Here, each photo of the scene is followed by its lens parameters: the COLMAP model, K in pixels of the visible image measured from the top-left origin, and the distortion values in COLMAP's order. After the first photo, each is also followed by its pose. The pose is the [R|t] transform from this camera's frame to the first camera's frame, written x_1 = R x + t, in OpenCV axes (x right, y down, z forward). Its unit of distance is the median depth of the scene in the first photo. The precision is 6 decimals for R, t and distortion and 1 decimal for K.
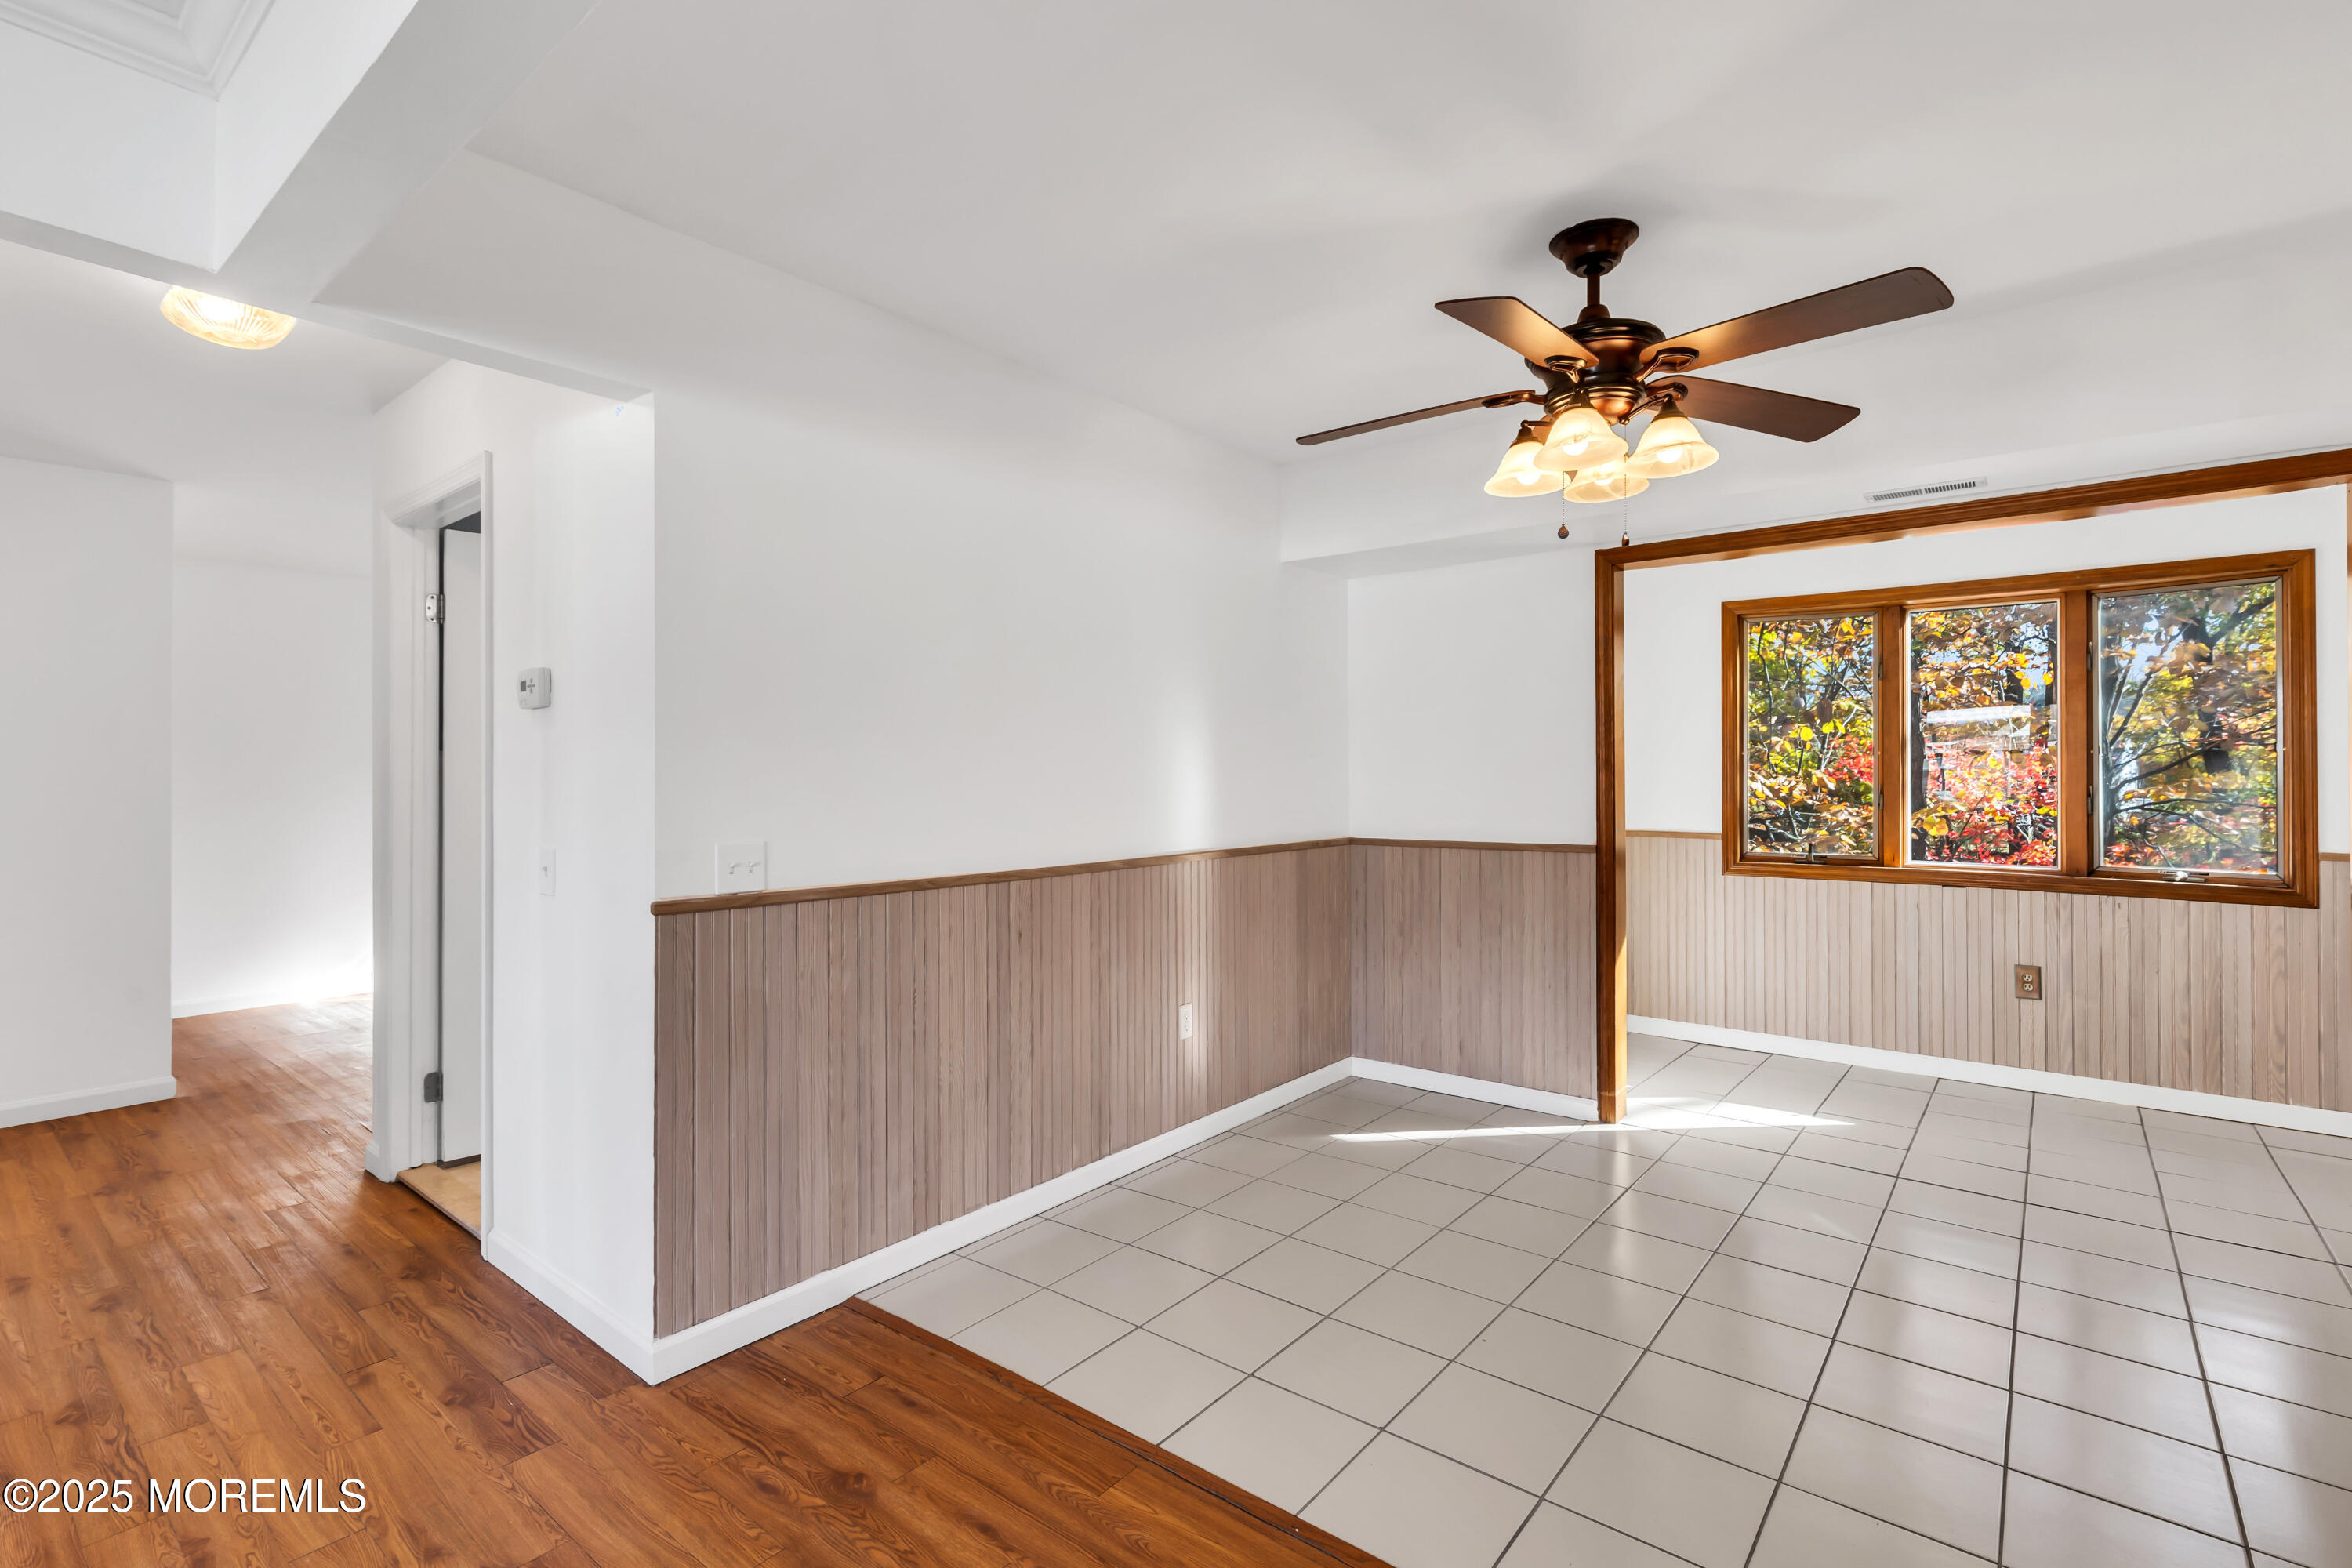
lens RADIAL K [[1067.4, 0, 1176.0], [0, 1067.4, 784.0], [0, 0, 1]] dist [0.046344, 0.000007]
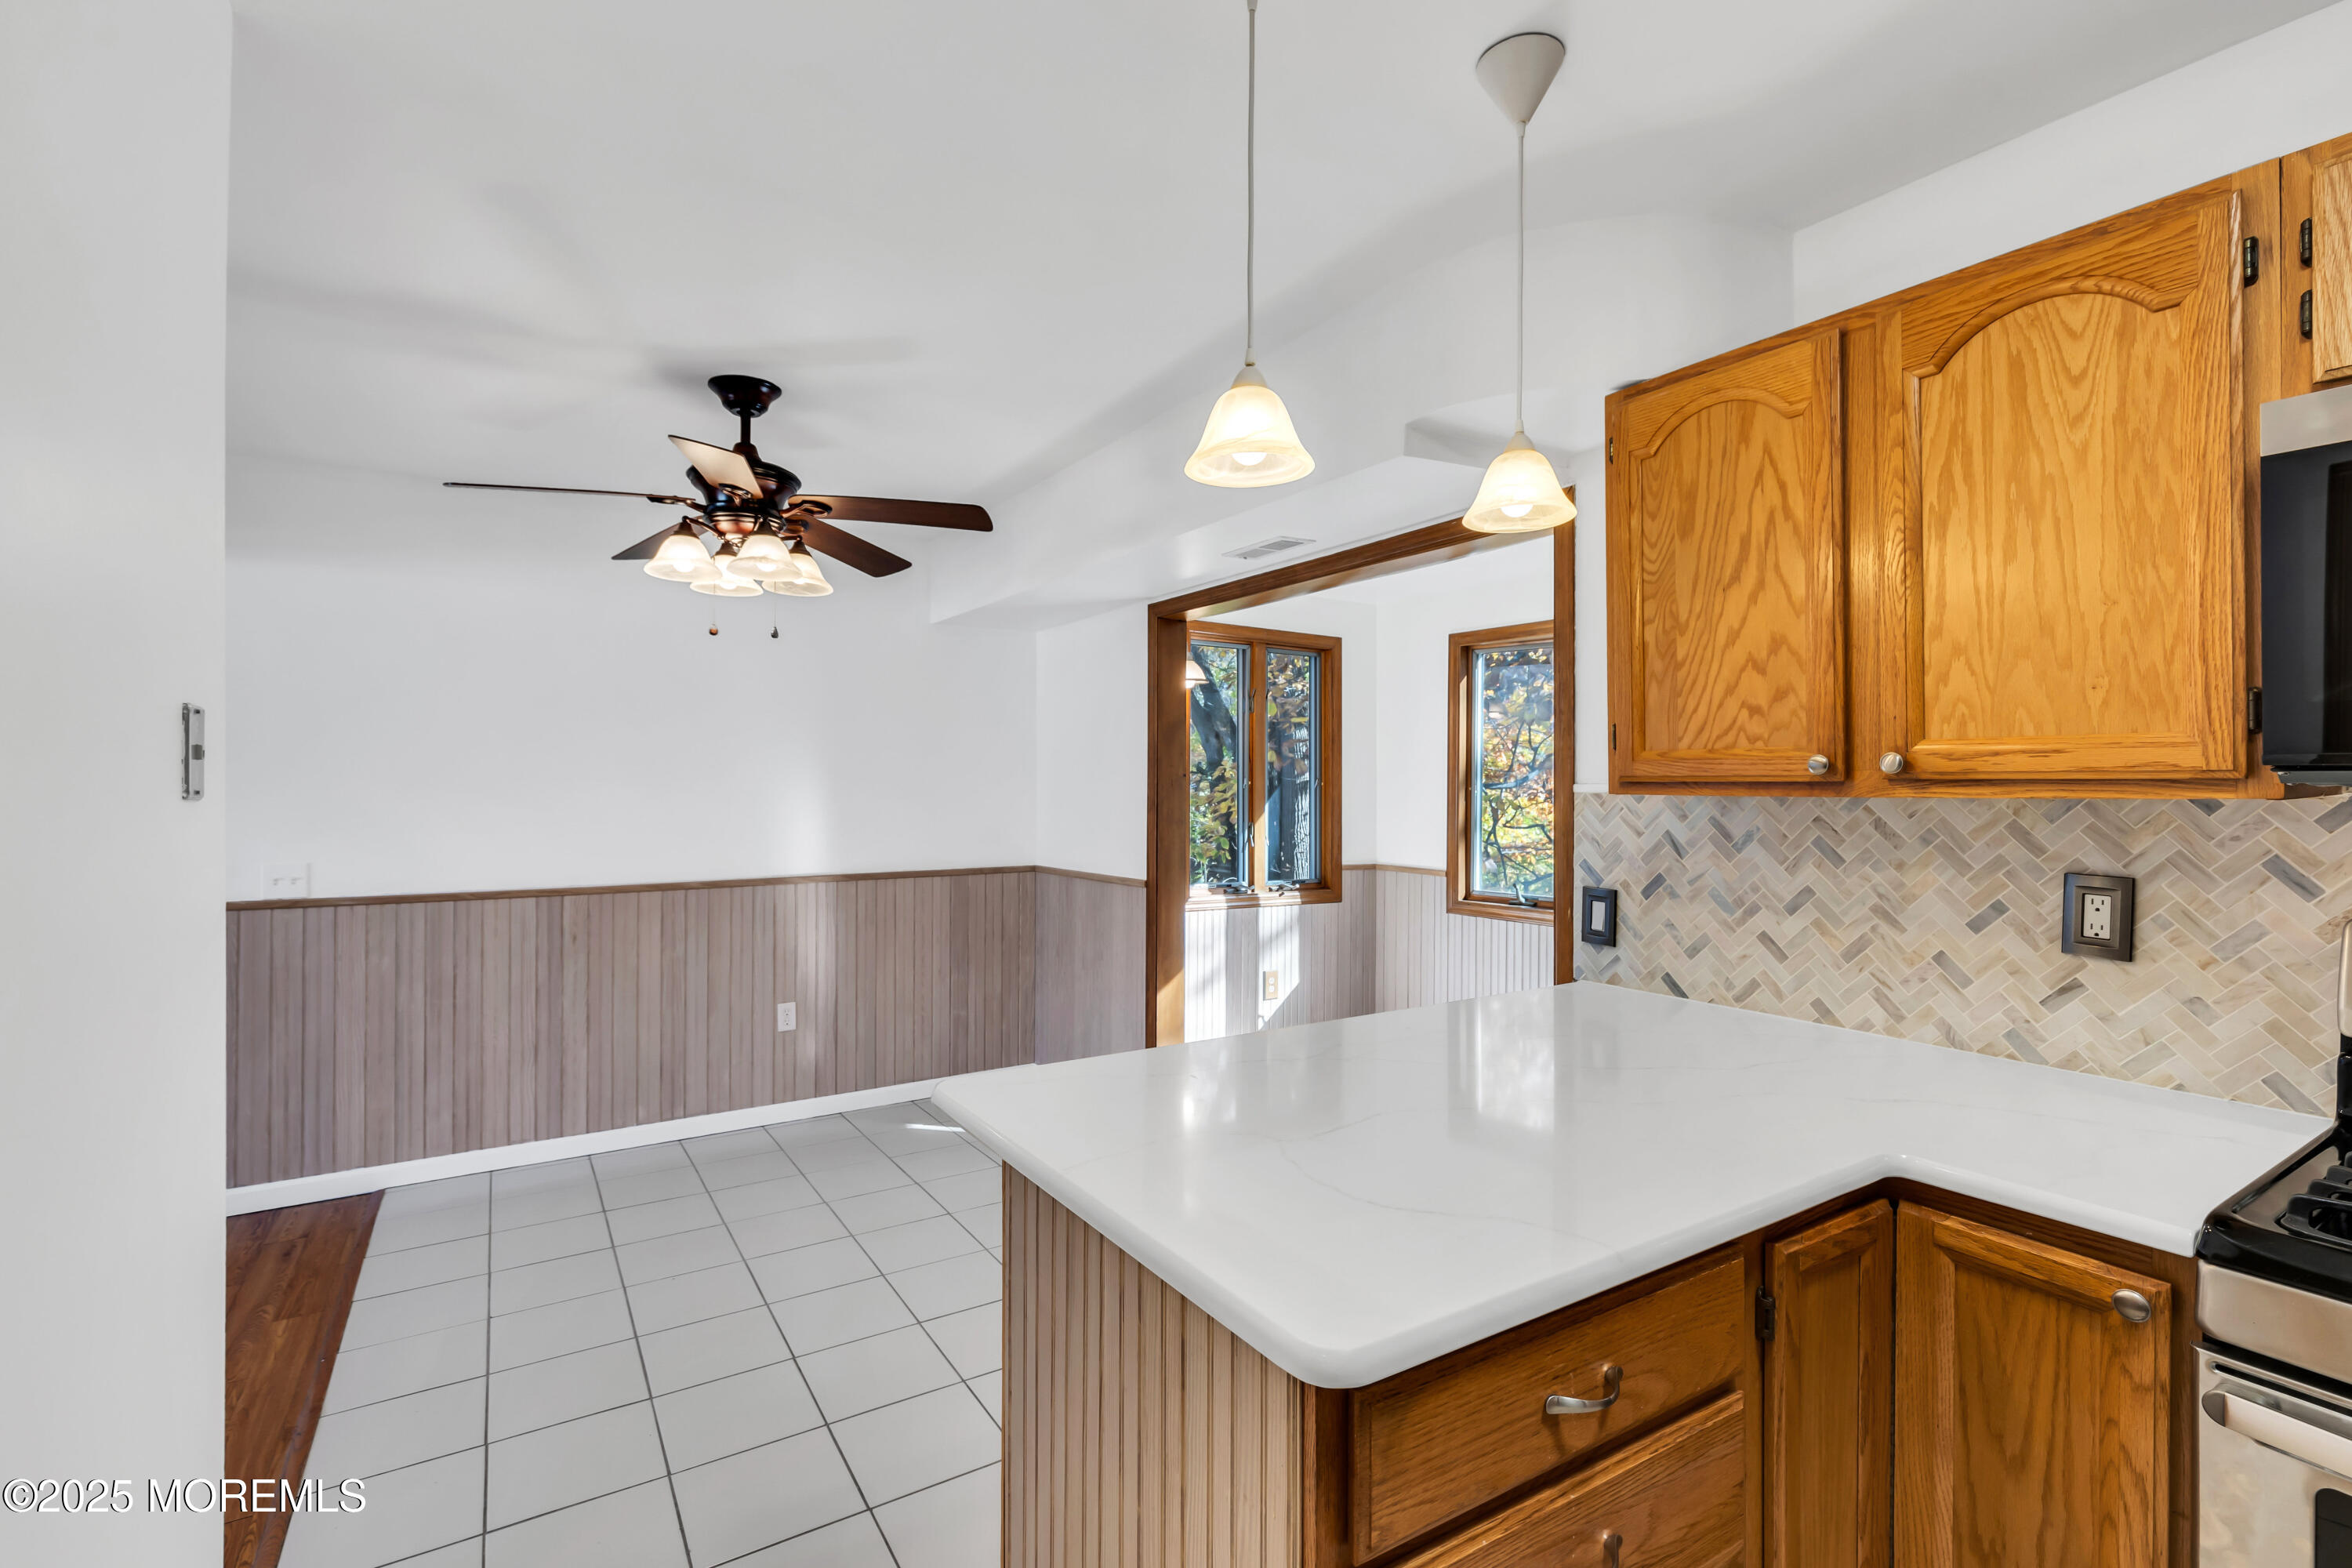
lens RADIAL K [[1060.4, 0, 1179.9], [0, 1060.4, 778.9], [0, 0, 1]] dist [0.008459, -0.000192]
pose [[0.952674, 0.009921, -0.303833, 0.948019], [-0.011385, 0.999931, -0.003047, -0.056016], [0.303782, 0.006362, 0.952720, -0.005796]]
